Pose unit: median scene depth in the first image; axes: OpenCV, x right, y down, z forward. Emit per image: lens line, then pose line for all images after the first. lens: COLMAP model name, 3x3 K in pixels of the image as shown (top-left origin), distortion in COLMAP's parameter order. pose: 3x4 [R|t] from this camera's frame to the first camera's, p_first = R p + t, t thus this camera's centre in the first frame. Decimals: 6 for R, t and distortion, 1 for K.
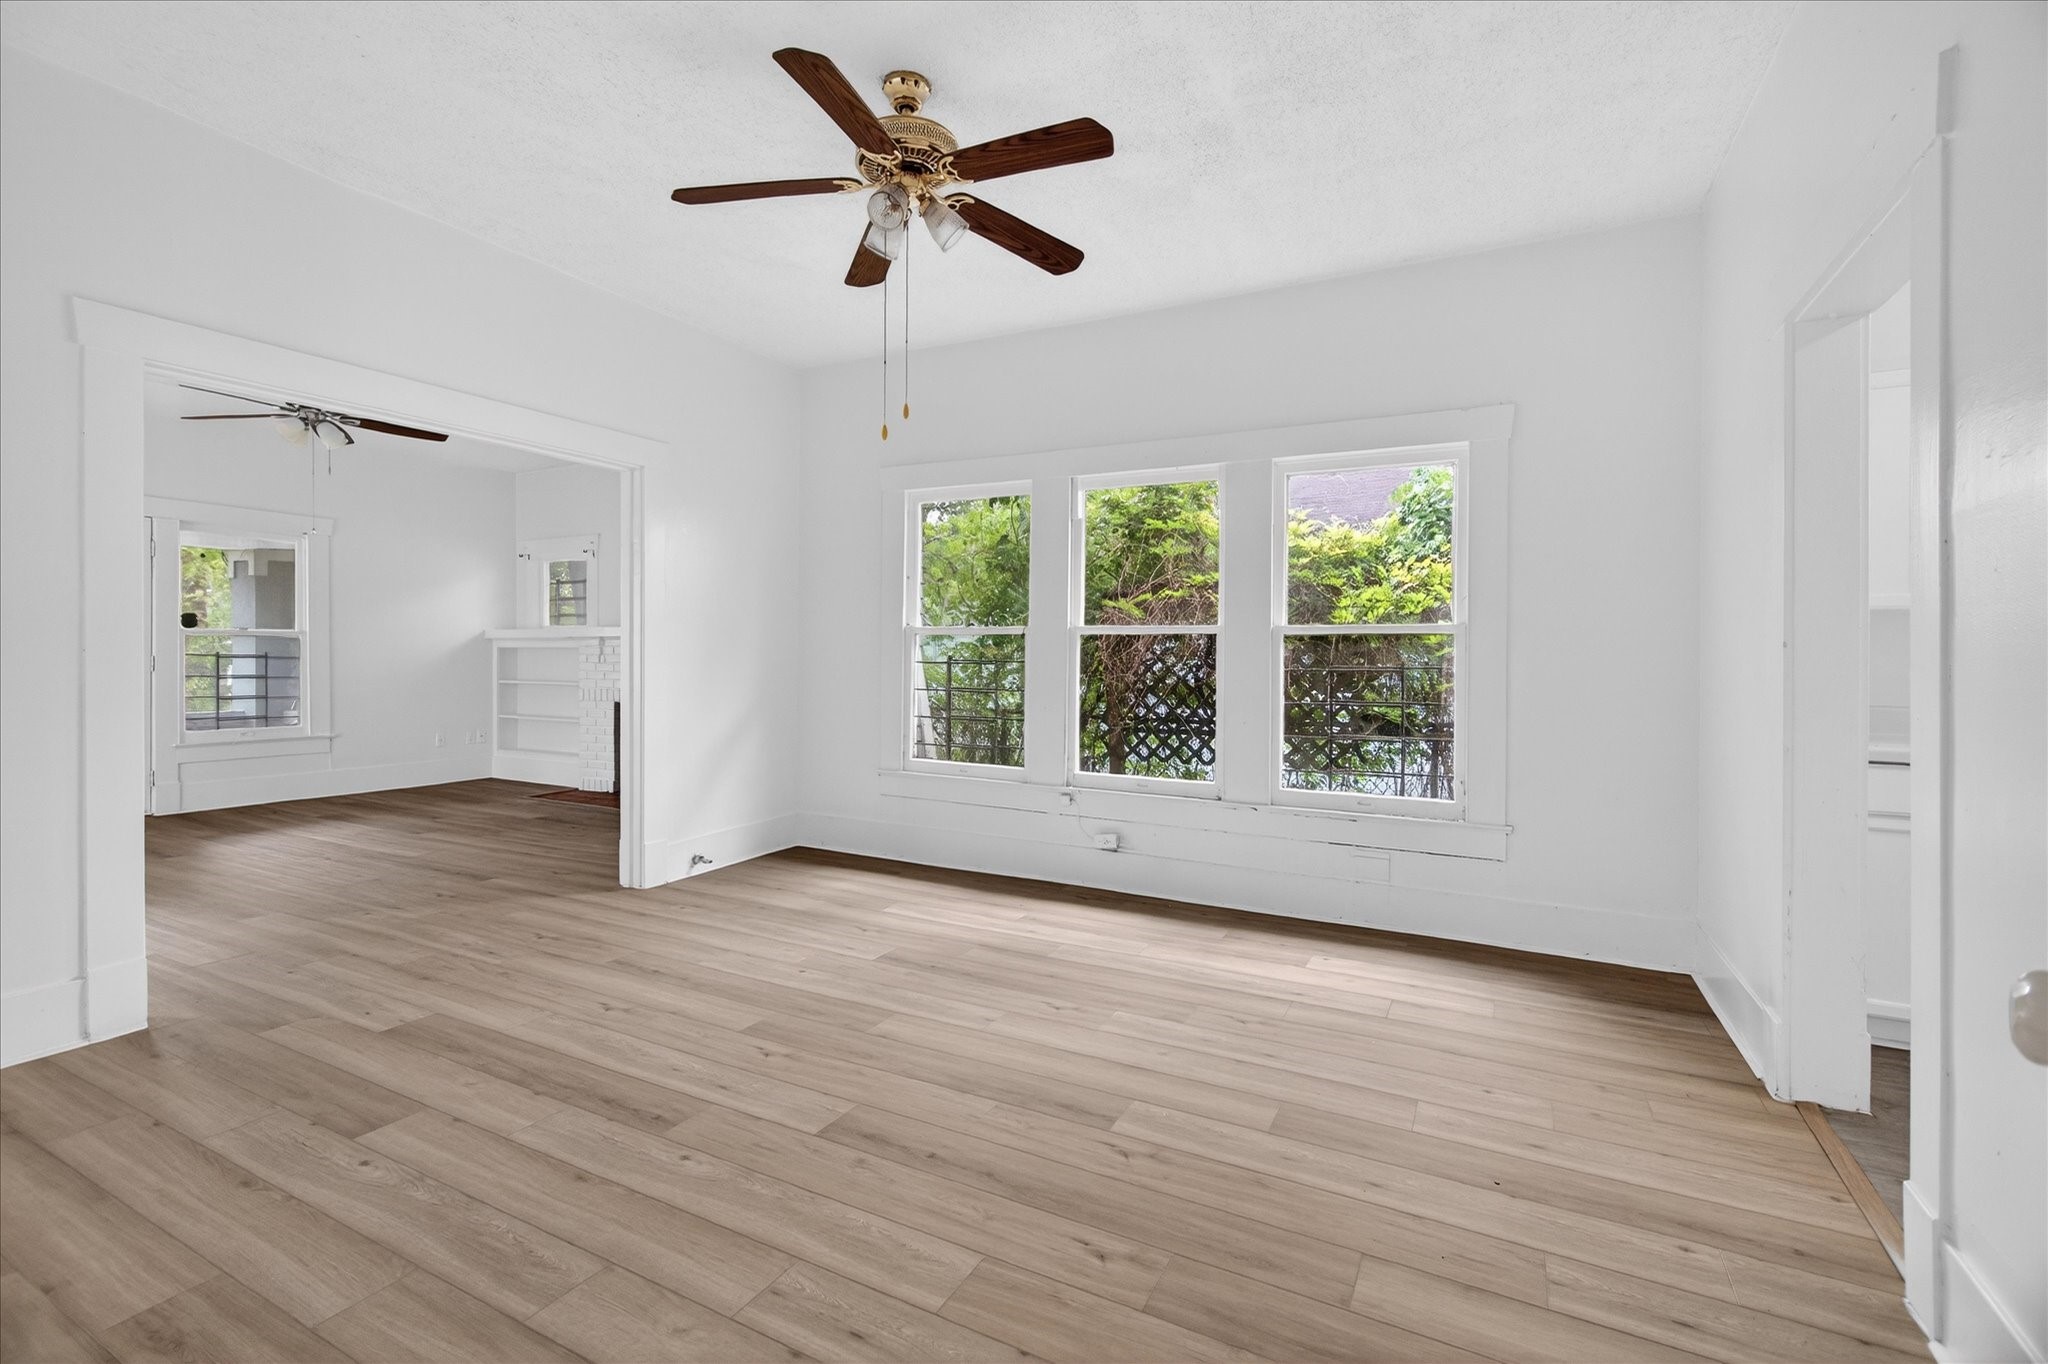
lens RADIAL K [[914.0, 0, 1015.8], [0, 914.0, 667.1], [0, 0, 1]] dist [0.001029, -0.000413]
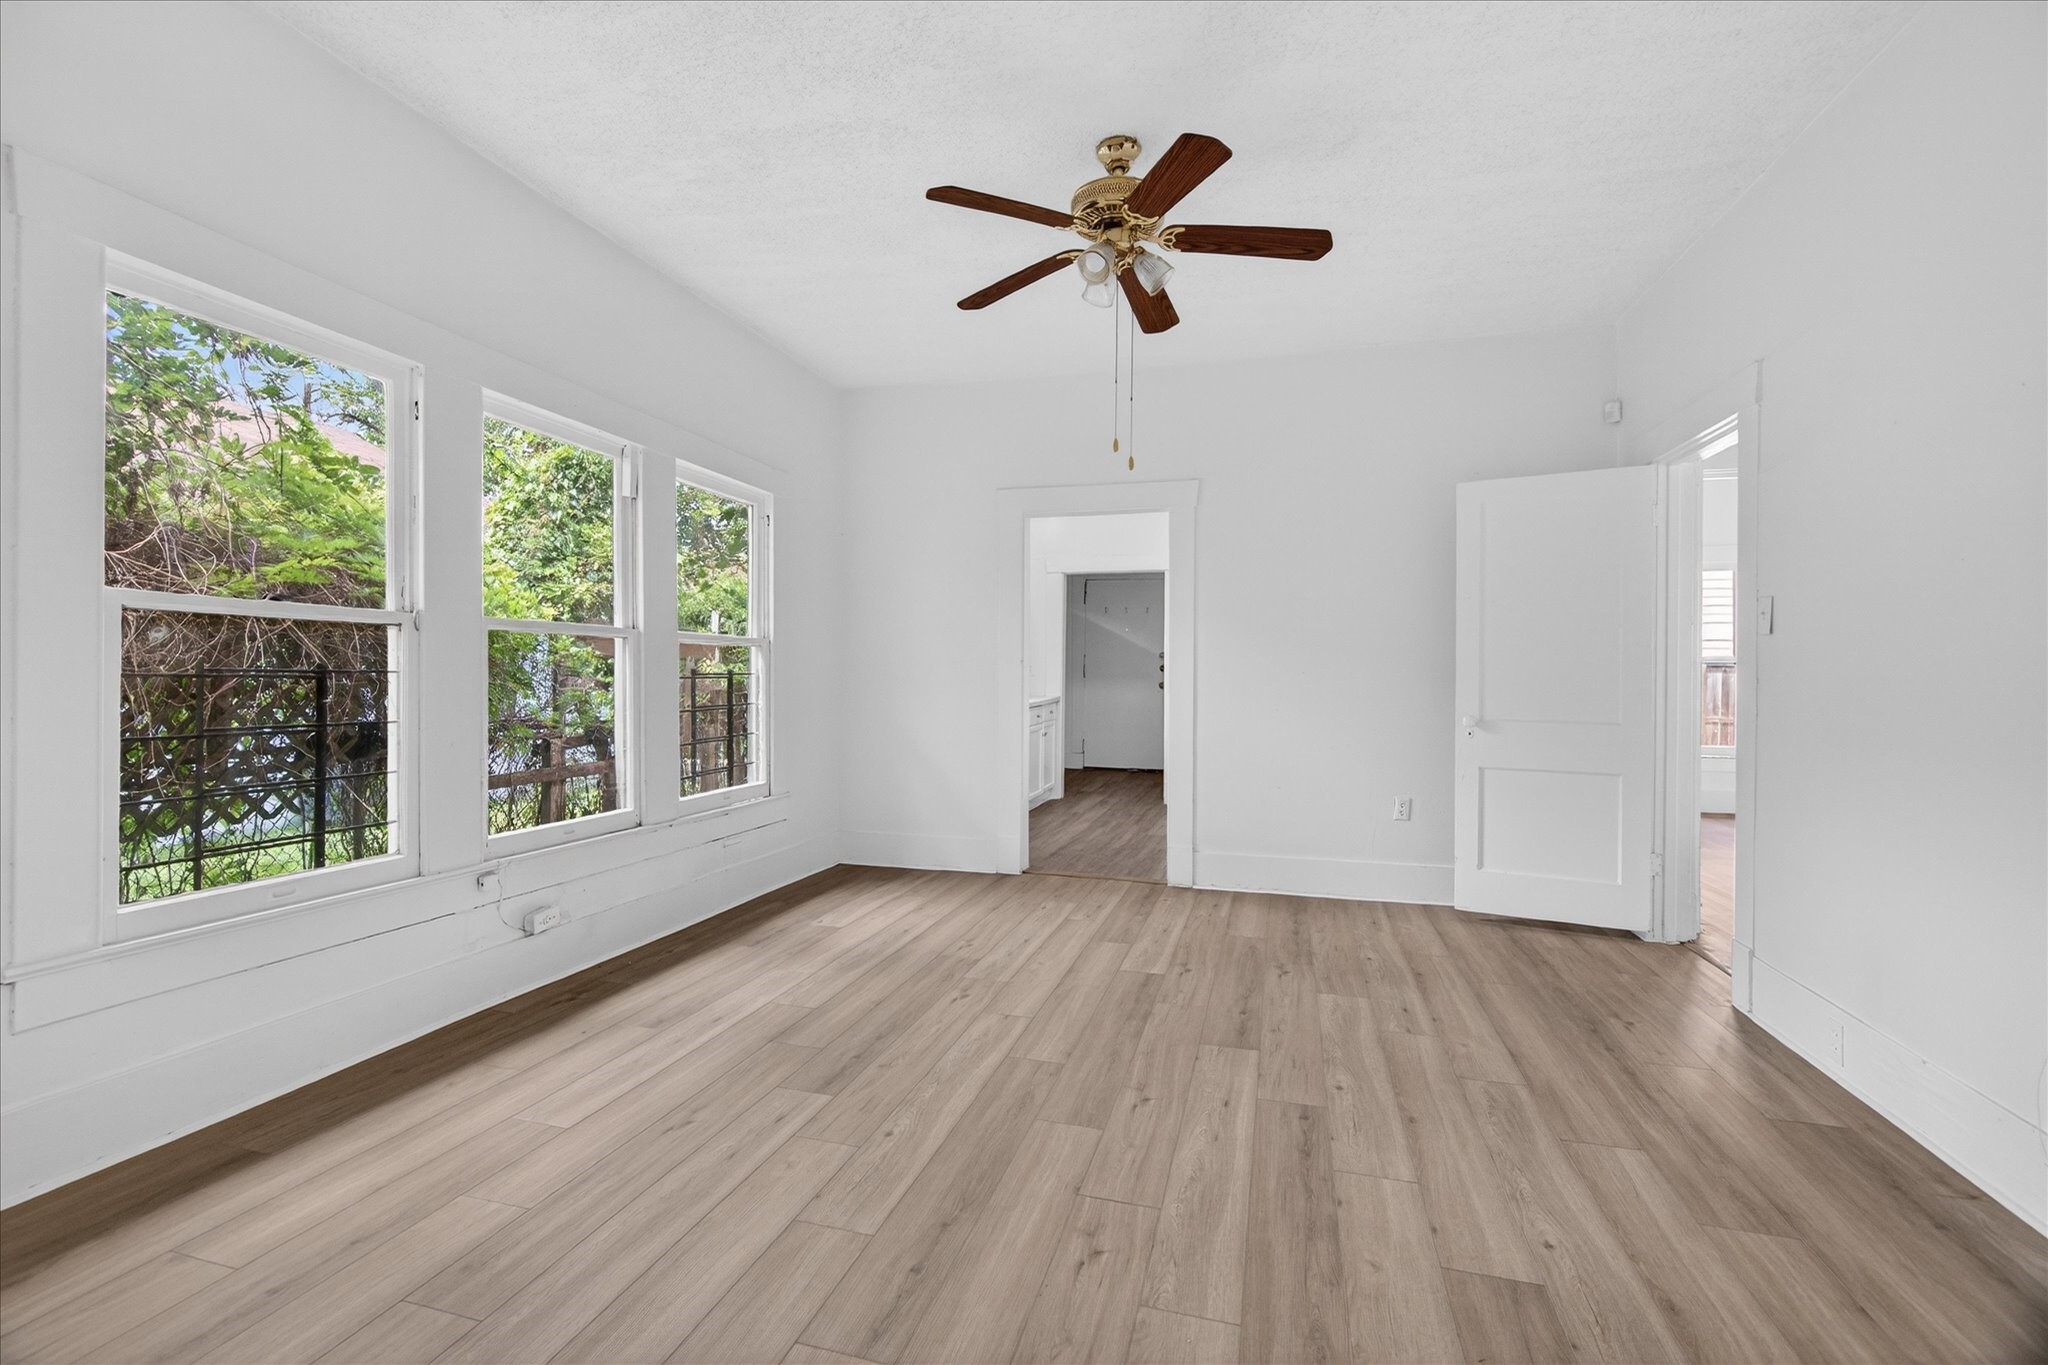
lens RADIAL K [[914.0, 0, 1015.8], [0, 914.0, 667.6], [0, 0, 1]] dist [0.001029, -0.000413]
pose [[-0.202865, -0.004702, 0.979195, -1.336248], [0.002213, 0.999984, 0.005261, -0.022759], [-0.979204, 0.003234, -0.202852, 1.526948]]
